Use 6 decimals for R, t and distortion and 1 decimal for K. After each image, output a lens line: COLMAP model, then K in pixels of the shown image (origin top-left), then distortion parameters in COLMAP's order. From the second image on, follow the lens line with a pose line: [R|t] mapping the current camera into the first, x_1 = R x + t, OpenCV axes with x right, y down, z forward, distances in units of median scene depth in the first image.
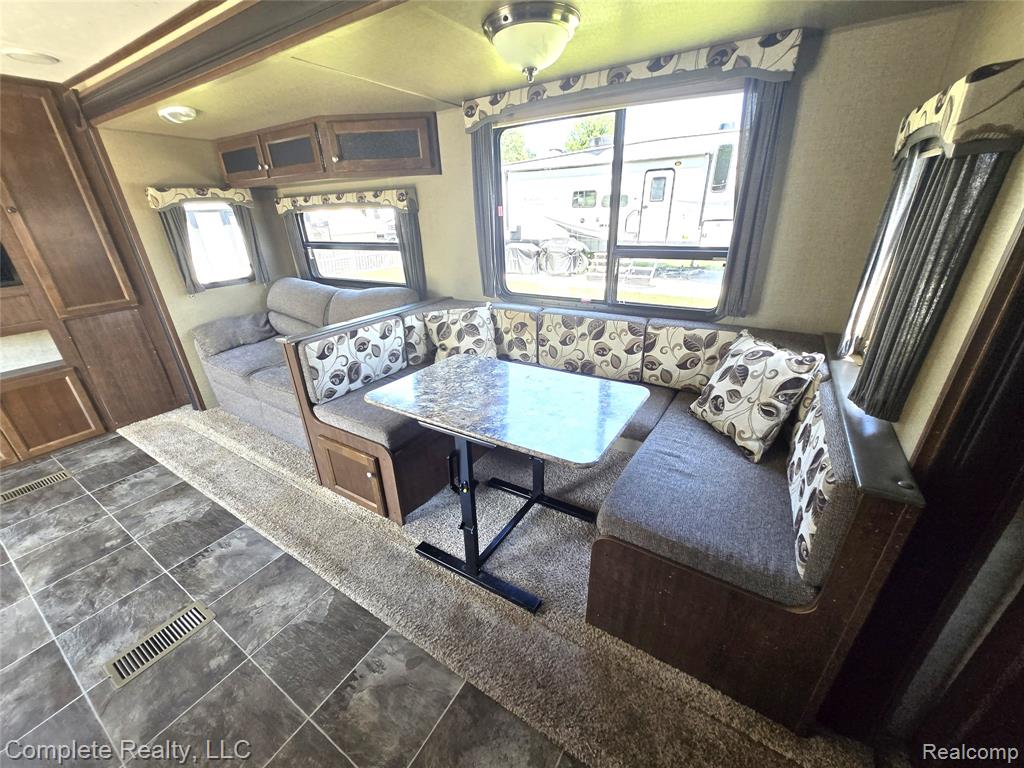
lens RADIAL K [[401.3, 0, 503.0], [0, 401.3, 392.6], [0, 0, 1]] dist [0.002866, -0.000460]
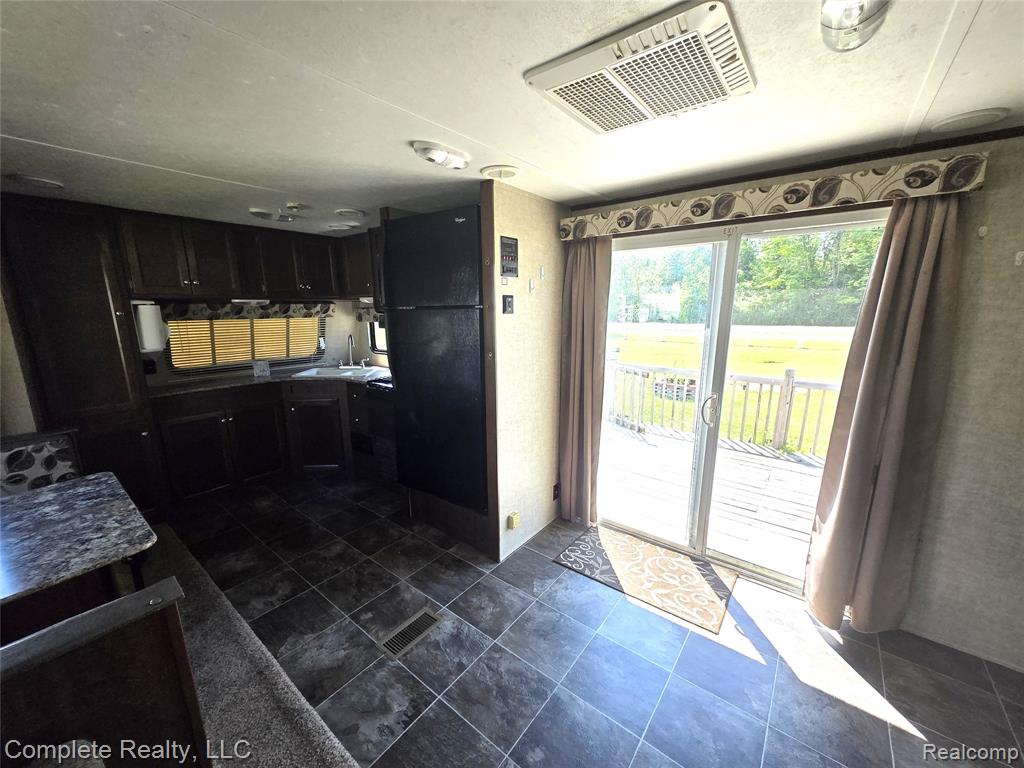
lens RADIAL K [[401.3, 0, 503.9], [0, 401.3, 392.6], [0, 0, 1]] dist [0.002866, -0.000460]
pose [[-0.993419, 0.015935, 0.113422, -0.933000], [0.081420, 0.794733, 0.601473, -0.552078], [-0.080555, 0.606749, -0.790801, 1.095639]]
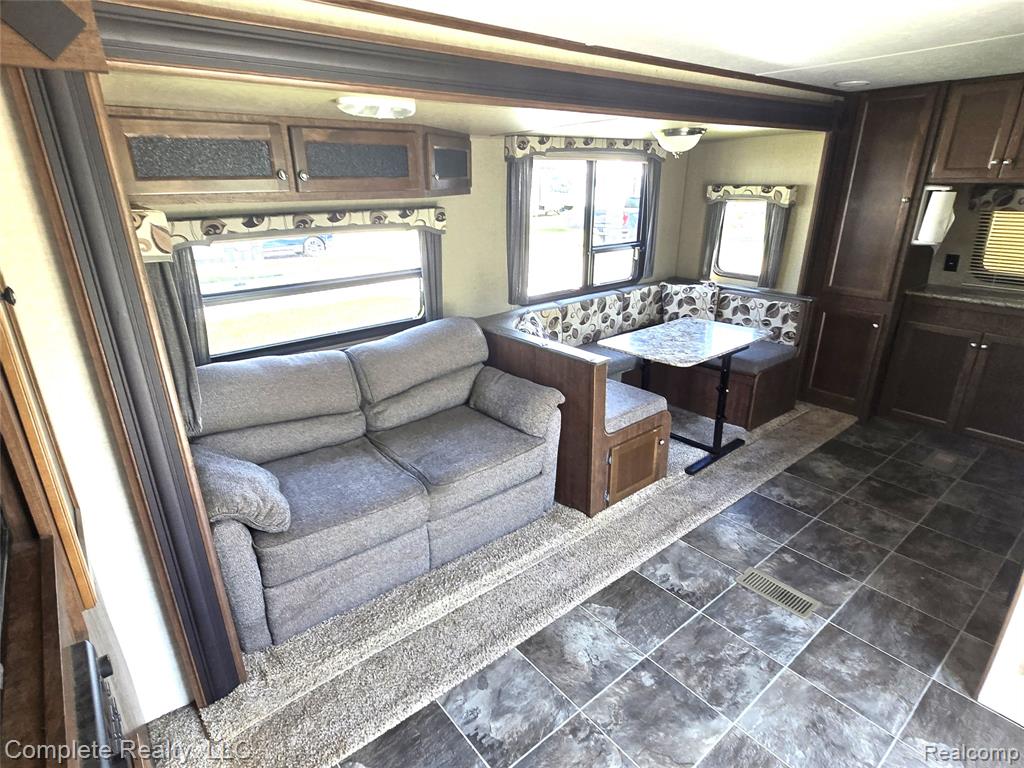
lens RADIAL K [[549.8, 0, 508.1], [0, 549.8, 387.8], [0, 0, 1]] dist [0.006161, -0.000006]
pose [[0.310904, -0.307628, 0.899280, -1.662406], [0.400580, 0.900441, 0.169534, -0.351363], [-0.861902, 0.307524, 0.403181, 0.600516]]
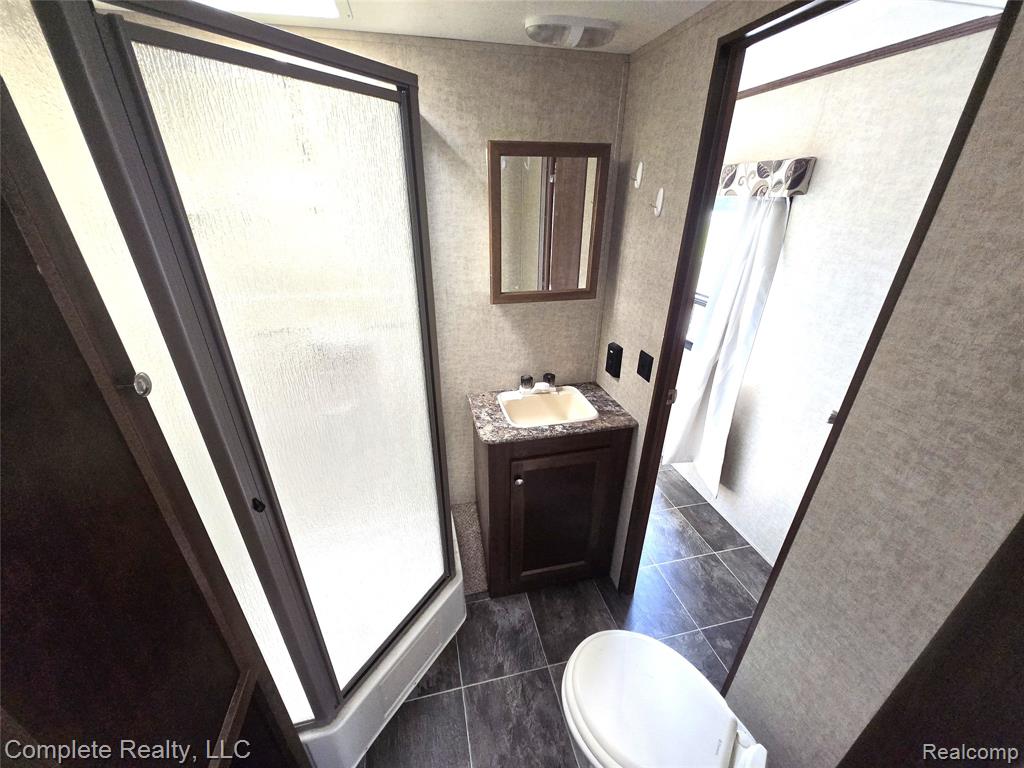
lens RADIAL K [[401.3, 0, 504.3], [0, 401.3, 384.9], [0, 0, 1]] dist [0.002866, -0.000460]
pose [[-0.711977, -0.271584, 0.647558, -1.099075], [0.321921, 0.693324, 0.644723, -0.473972], [-0.624064, 0.667490, -0.406202, 0.726120]]
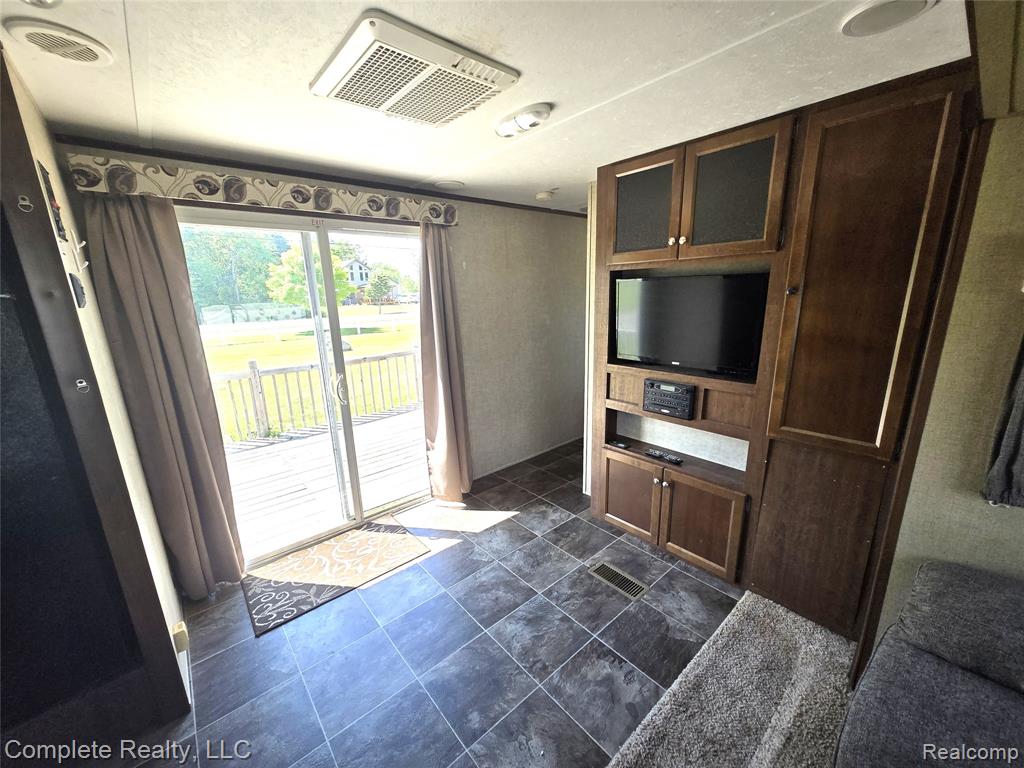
lens RADIAL K [[401.3, 0, 506.4], [0, 401.3, 391.6], [0, 0, 1]] dist [0.002866, -0.000460]
pose [[-0.287126, 0.269638, -0.919159, -0.424284], [-0.369212, 0.854267, 0.365936, -0.420844], [0.883878, 0.444435, -0.145729, 0.823760]]
